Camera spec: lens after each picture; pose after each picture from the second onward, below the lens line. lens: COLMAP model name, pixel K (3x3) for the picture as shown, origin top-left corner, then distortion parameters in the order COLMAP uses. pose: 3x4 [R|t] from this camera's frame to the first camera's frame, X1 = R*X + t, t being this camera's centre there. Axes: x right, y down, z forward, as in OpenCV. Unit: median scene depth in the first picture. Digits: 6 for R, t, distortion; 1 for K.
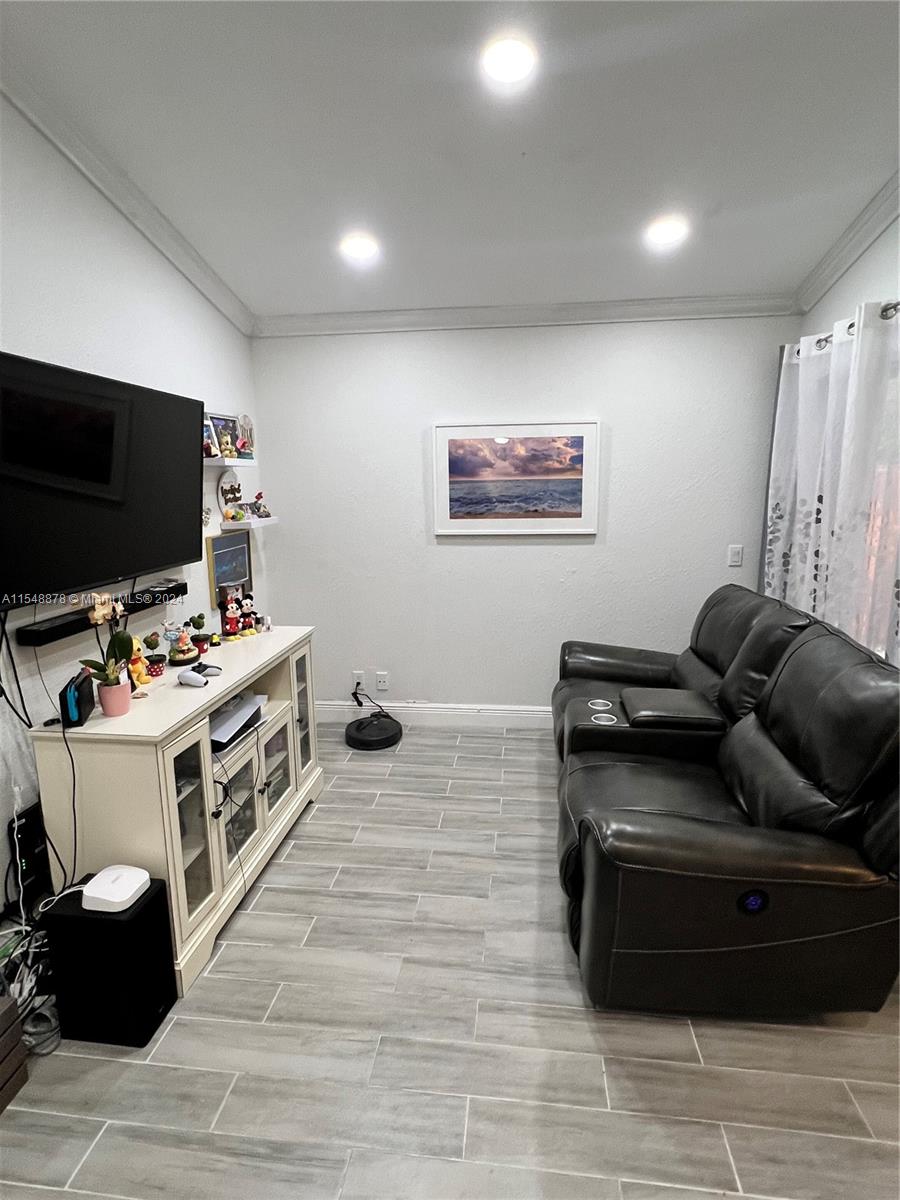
lens RADIAL K [[628.1, 0, 447.2], [0, 628.1, 601.3], [0, 0, 1]] dist [0.001187, 0.000338]
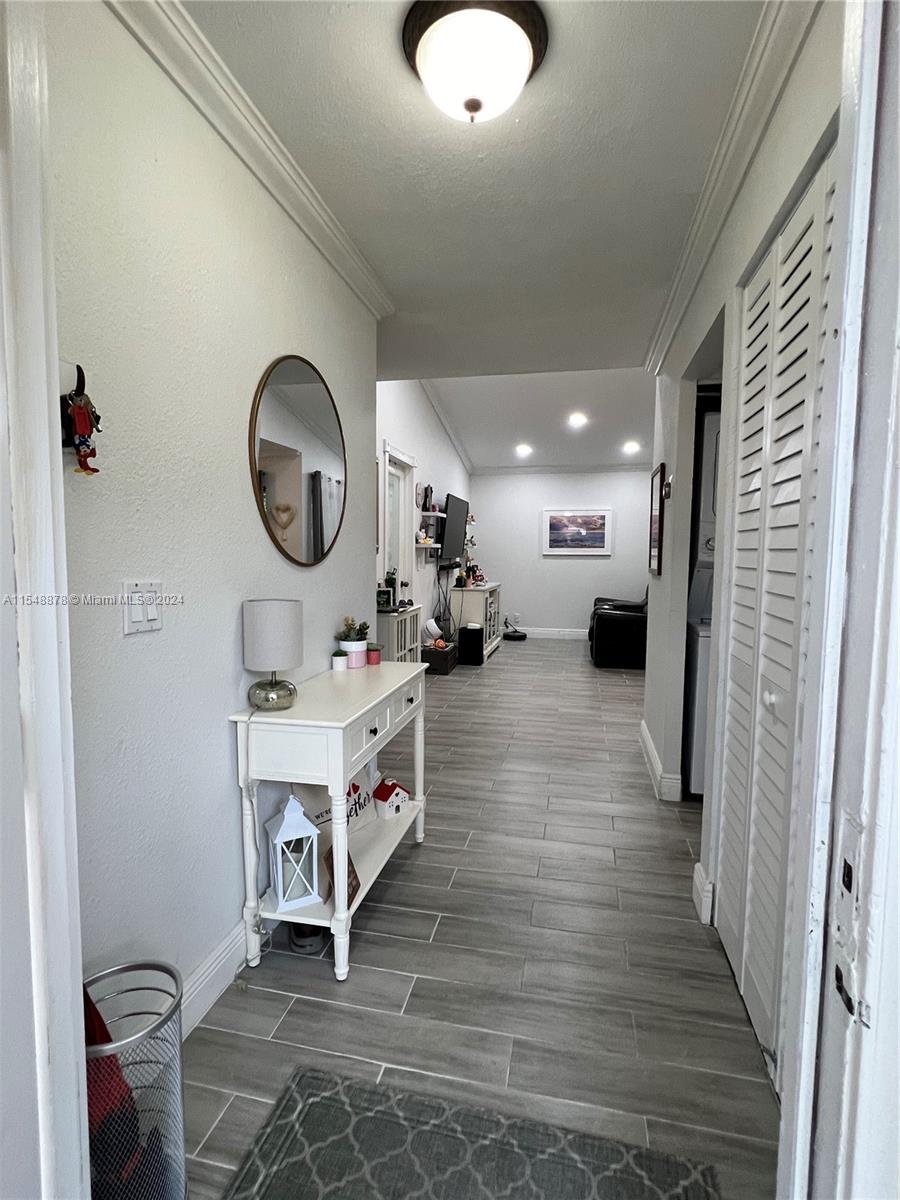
lens RADIAL K [[600.4, 0, 449.6], [0, 600.4, 597.1], [0, 0, 1]] dist [-0.004729, 0.000509]
pose [[0.994285, 0.026755, -0.103355, -0.134927], [-0.036306, 0.995128, -0.091666, 0.286060], [0.100399, 0.094895, 0.990412, -1.321911]]
